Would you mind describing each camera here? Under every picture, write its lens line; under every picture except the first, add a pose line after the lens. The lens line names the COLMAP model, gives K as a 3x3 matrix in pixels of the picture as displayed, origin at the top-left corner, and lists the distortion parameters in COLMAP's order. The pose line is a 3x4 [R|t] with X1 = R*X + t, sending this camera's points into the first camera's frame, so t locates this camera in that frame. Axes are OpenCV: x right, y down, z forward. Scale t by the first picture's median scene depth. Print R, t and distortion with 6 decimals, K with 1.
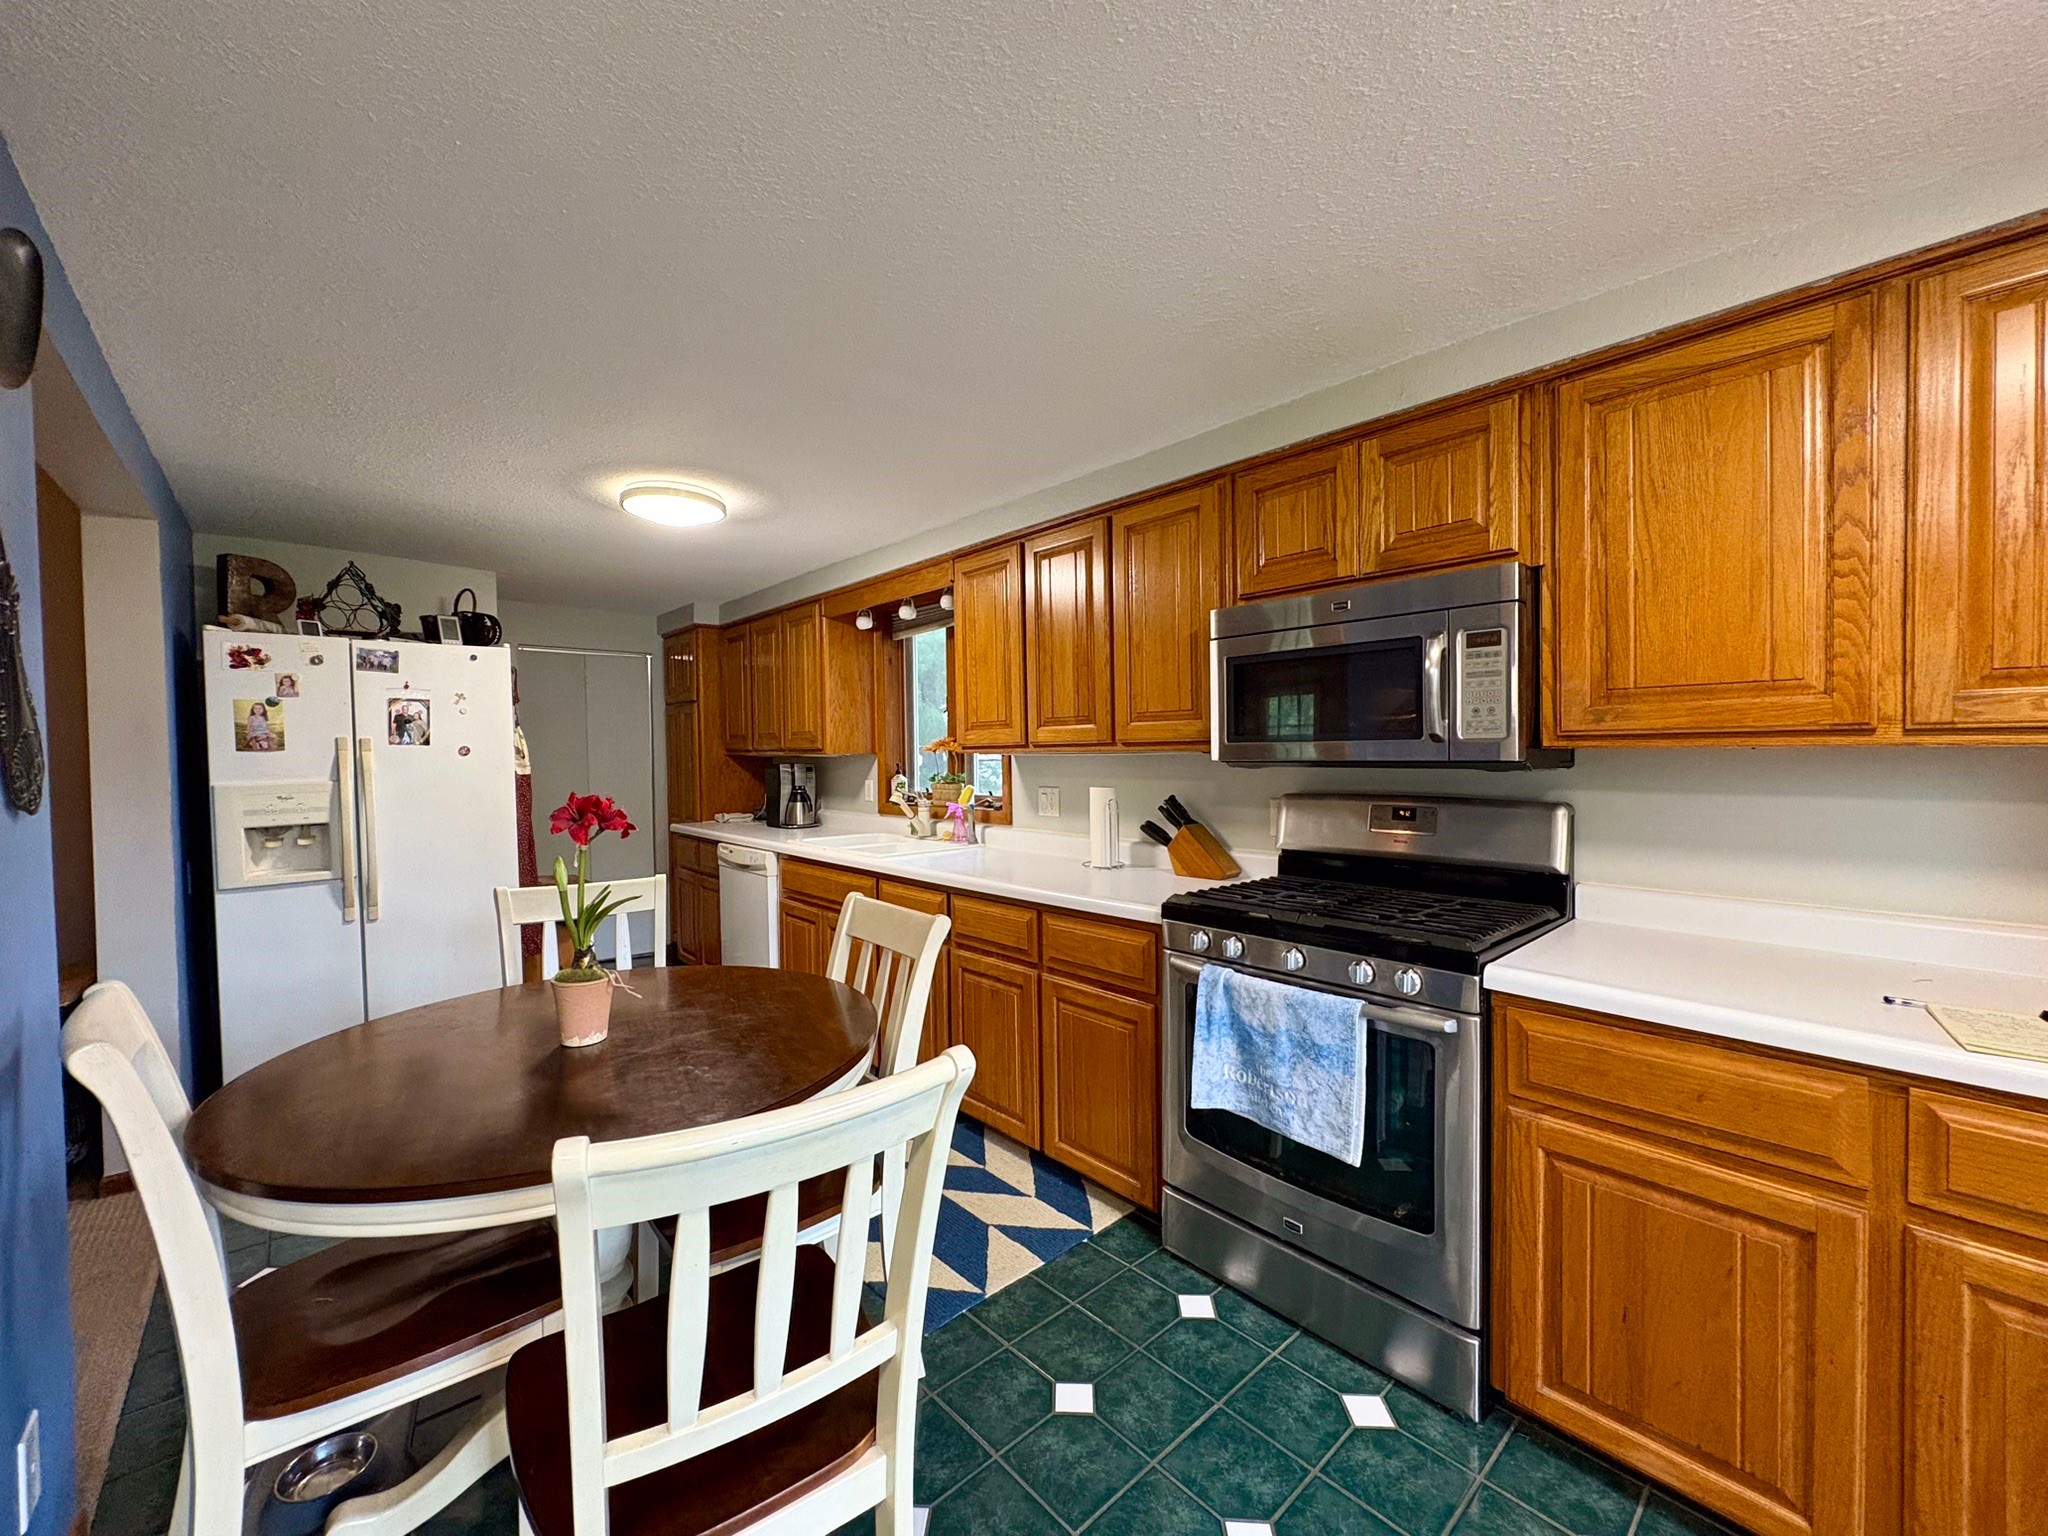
lens RADIAL K [[820.3, 0, 1064.3], [0, 820.3, 771.2], [0, 0, 1]] dist [0.013695, 0.000197]
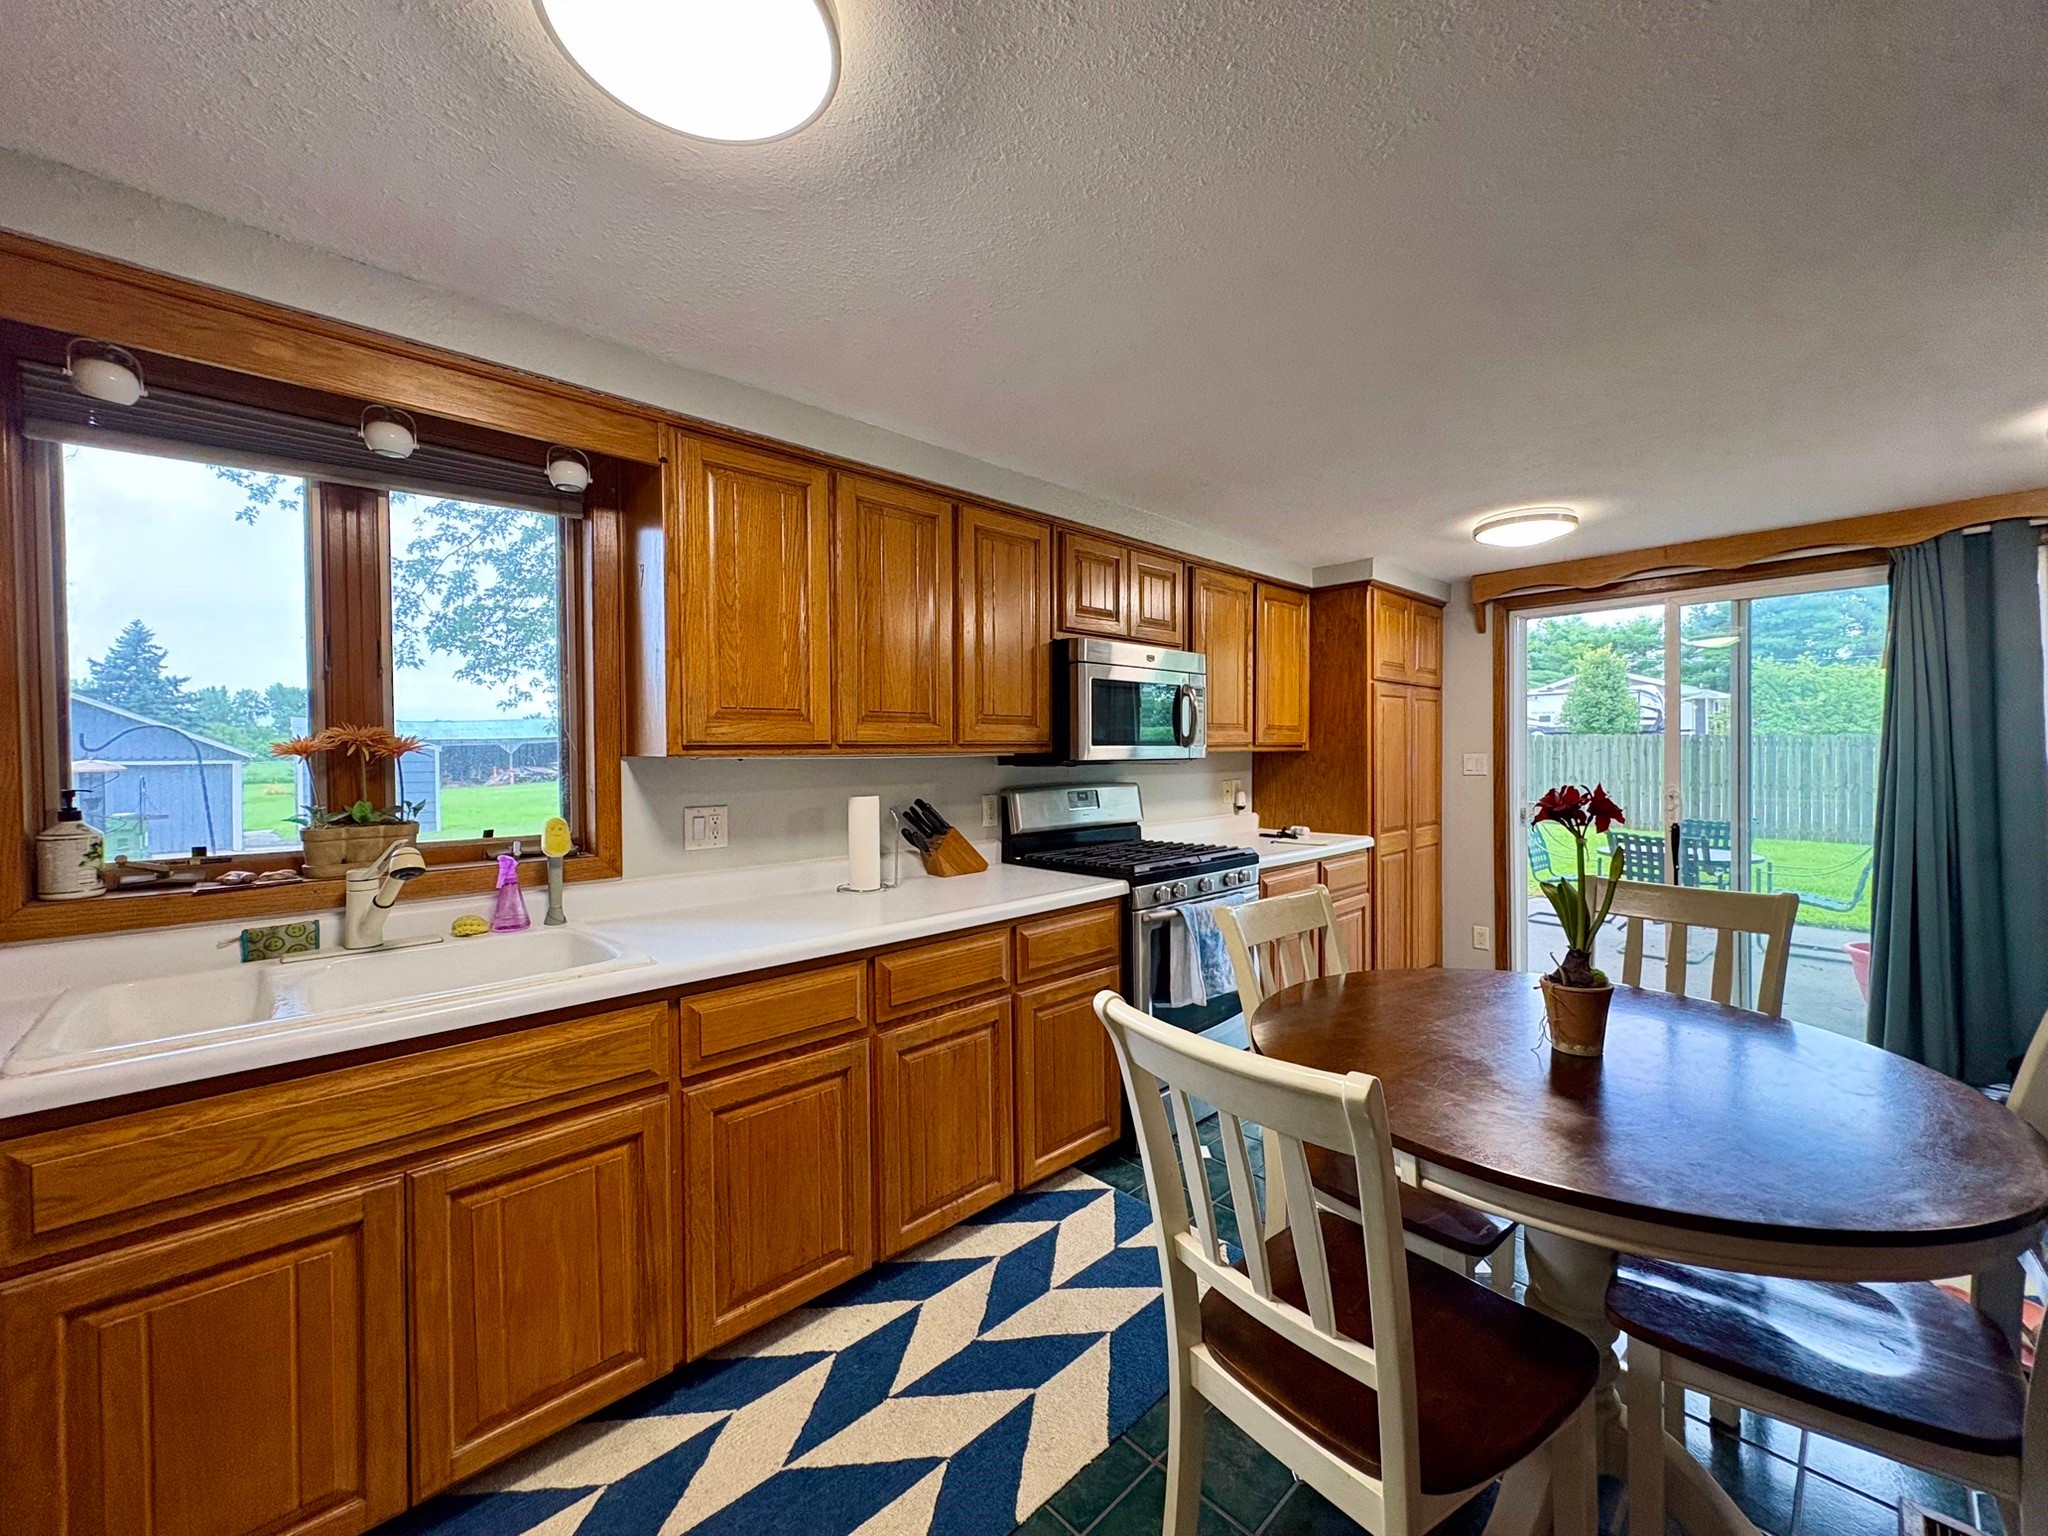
lens RADIAL K [[810.3, 0, 1022.2], [0, 810.3, 764.4], [0, 0, 1]] dist [0.000219, 0.000169]
pose [[-0.005248, -0.002707, 0.999983, -0.825734], [0.033514, 0.999434, 0.002881, -0.011145], [-0.999424, 0.033529, -0.005155, 0.878470]]
